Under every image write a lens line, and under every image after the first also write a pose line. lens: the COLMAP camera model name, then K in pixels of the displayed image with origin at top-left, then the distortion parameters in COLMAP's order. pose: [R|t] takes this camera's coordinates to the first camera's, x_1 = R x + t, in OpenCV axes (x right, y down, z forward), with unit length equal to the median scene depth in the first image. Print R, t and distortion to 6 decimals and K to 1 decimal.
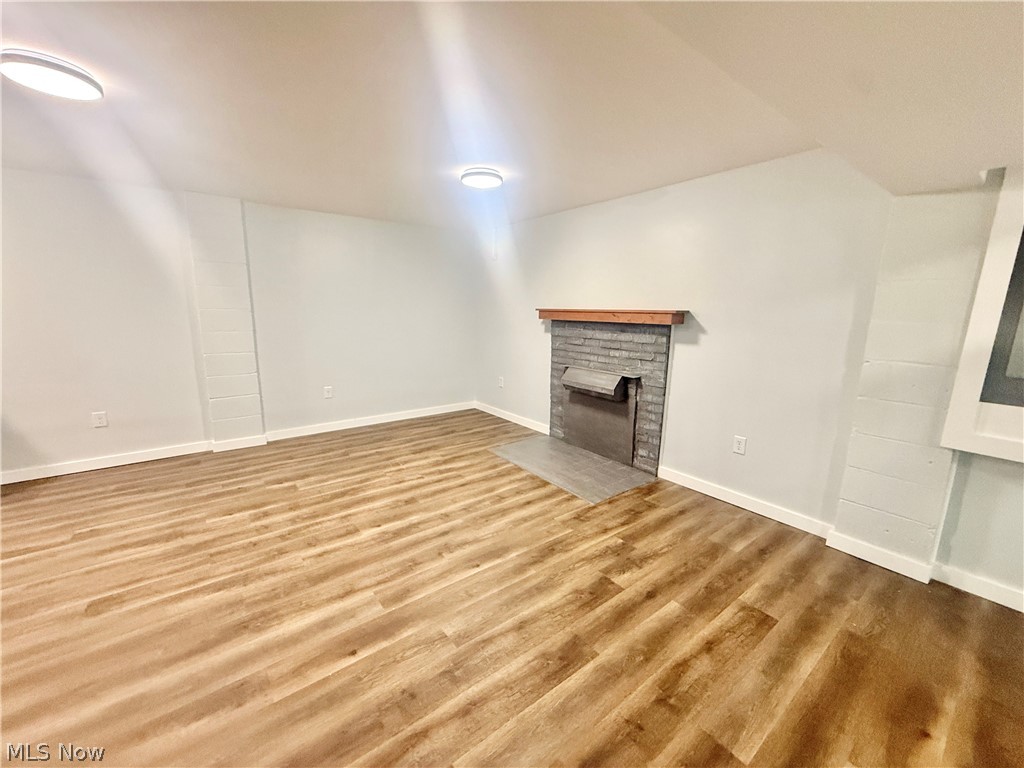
lens RADIAL K [[407.6, 0, 515.9], [0, 407.6, 384.9], [0, 0, 1]] dist [0.000291, 0.000019]
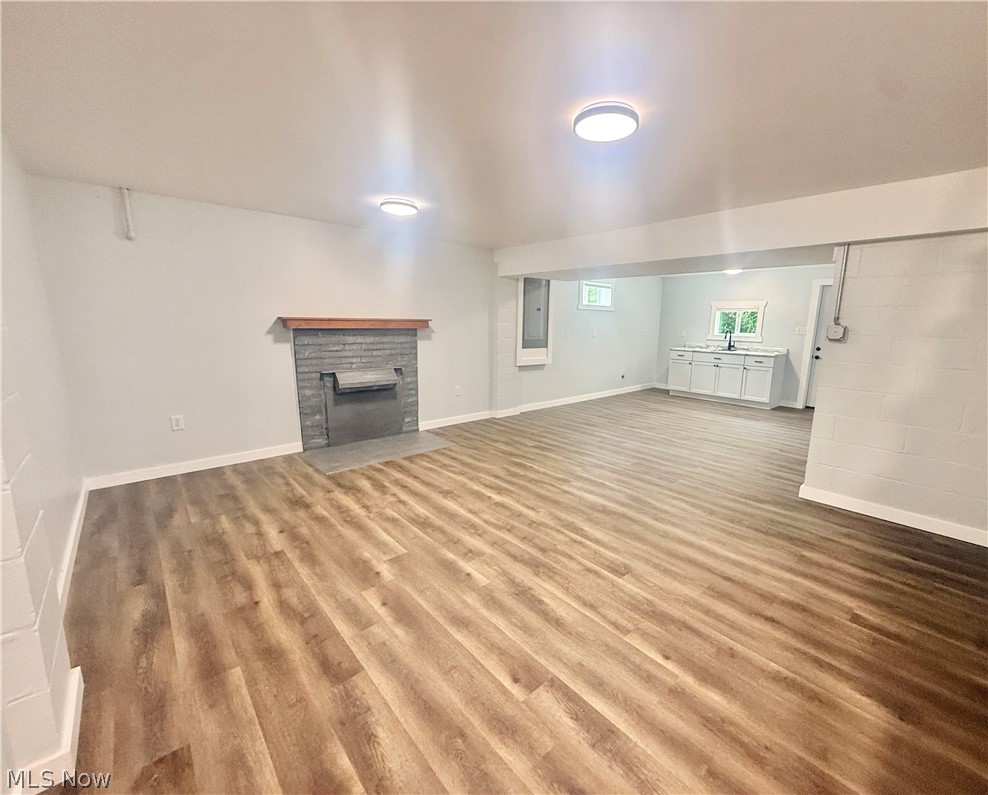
lens RADIAL K [[424.4, 0, 524.7], [0, 424.4, 396.9], [0, 0, 1]] dist [-0.004491, -0.000380]
pose [[-0.098859, -0.189475, 0.976896, -1.269761], [0.166580, 0.964701, 0.203967, -0.157848], [-0.981060, 0.182896, -0.063807, 0.753716]]
